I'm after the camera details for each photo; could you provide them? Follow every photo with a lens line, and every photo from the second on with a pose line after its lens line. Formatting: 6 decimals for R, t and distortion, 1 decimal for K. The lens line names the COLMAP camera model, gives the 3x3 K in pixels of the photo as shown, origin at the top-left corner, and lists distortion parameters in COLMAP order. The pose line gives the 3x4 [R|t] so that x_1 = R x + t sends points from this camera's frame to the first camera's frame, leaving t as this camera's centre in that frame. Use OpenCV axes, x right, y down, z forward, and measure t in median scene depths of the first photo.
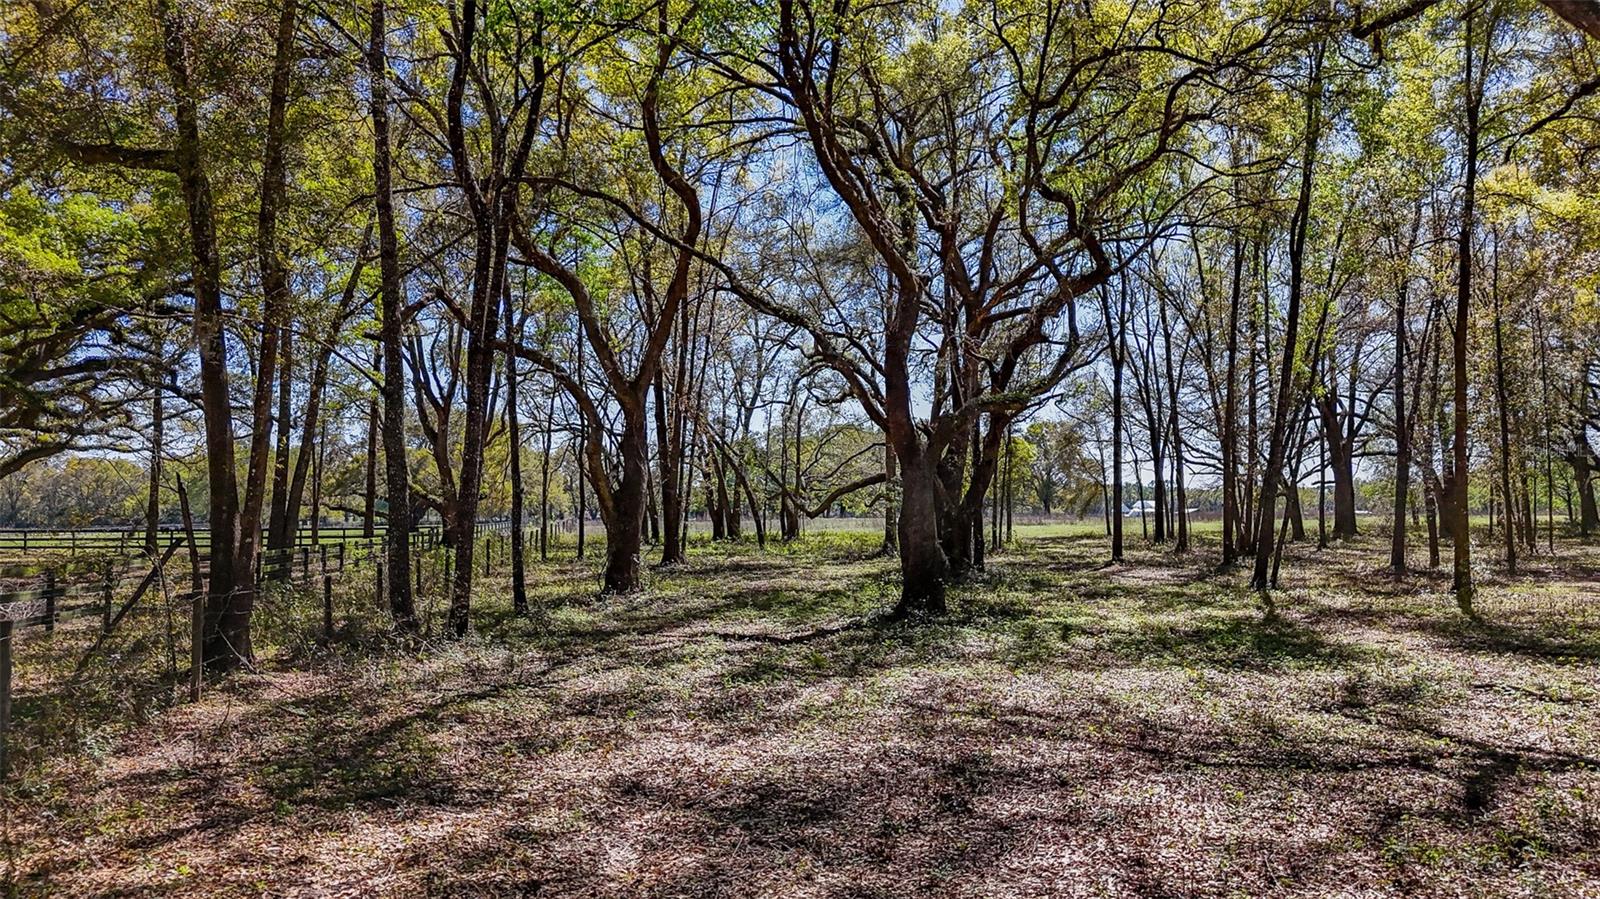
lens RADIAL K [[1184.8, 0, 800.0], [0, 1184.8, 449.5], [0, 0, 1]] dist [0.093543, -0.108082]
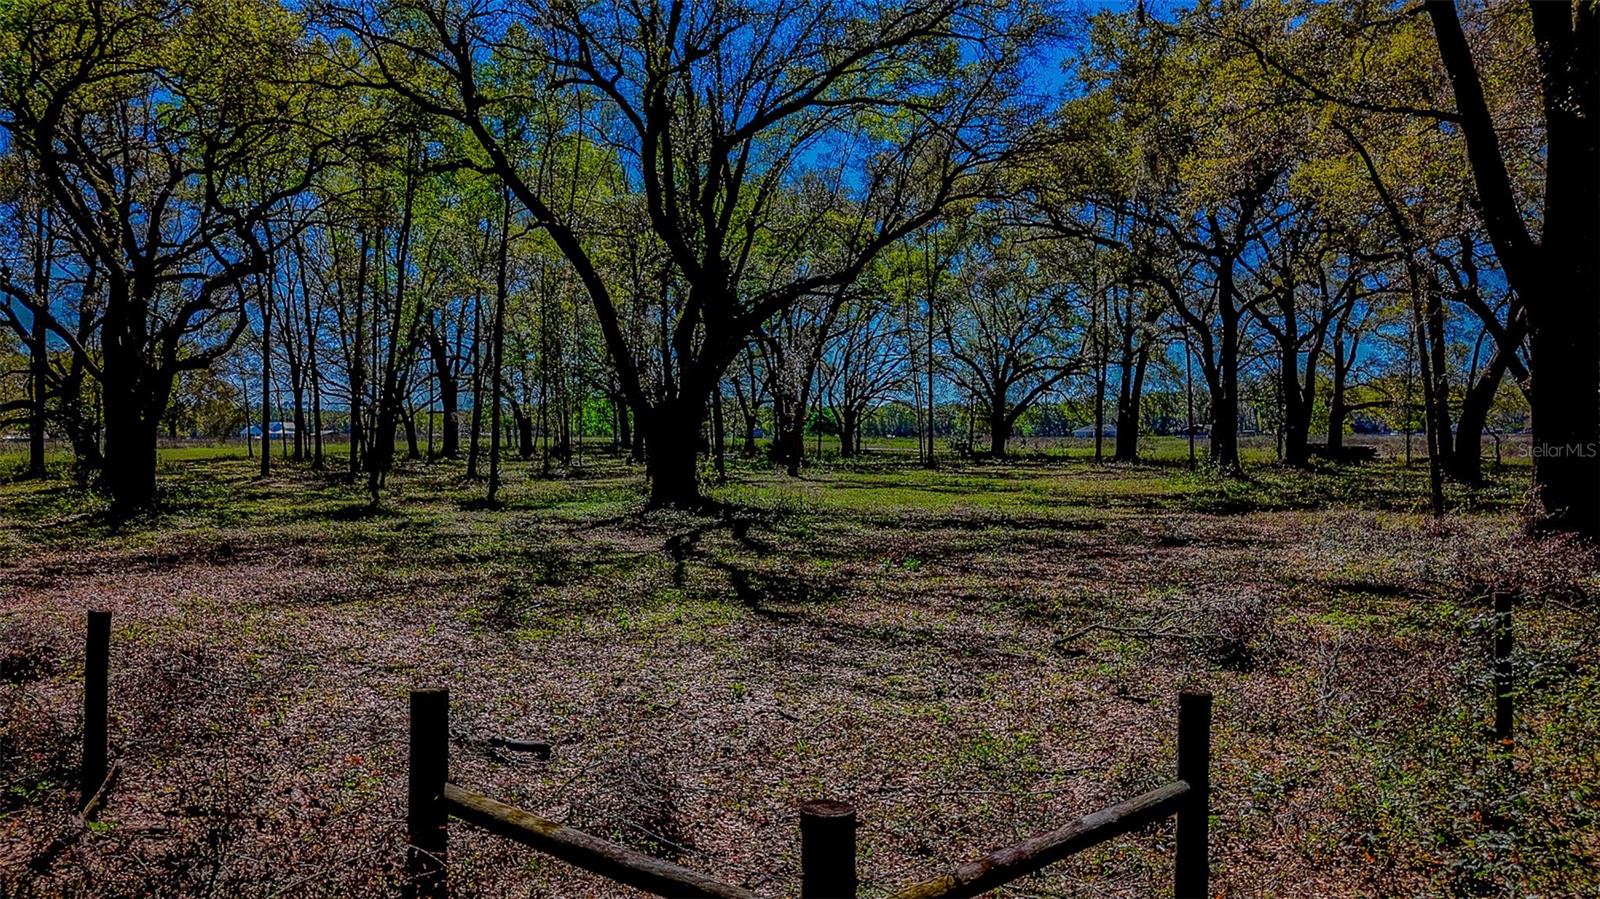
lens RADIAL K [[1184.8, 0, 800.0], [0, 1184.8, 449.5], [0, 0, 1]] dist [0.093543, -0.108082]
pose [[0.769525, -0.006178, 0.638587, -0.076507], [-0.035487, 0.997995, 0.052418, -0.014680], [-0.637630, -0.062998, 0.767762, -0.232997]]
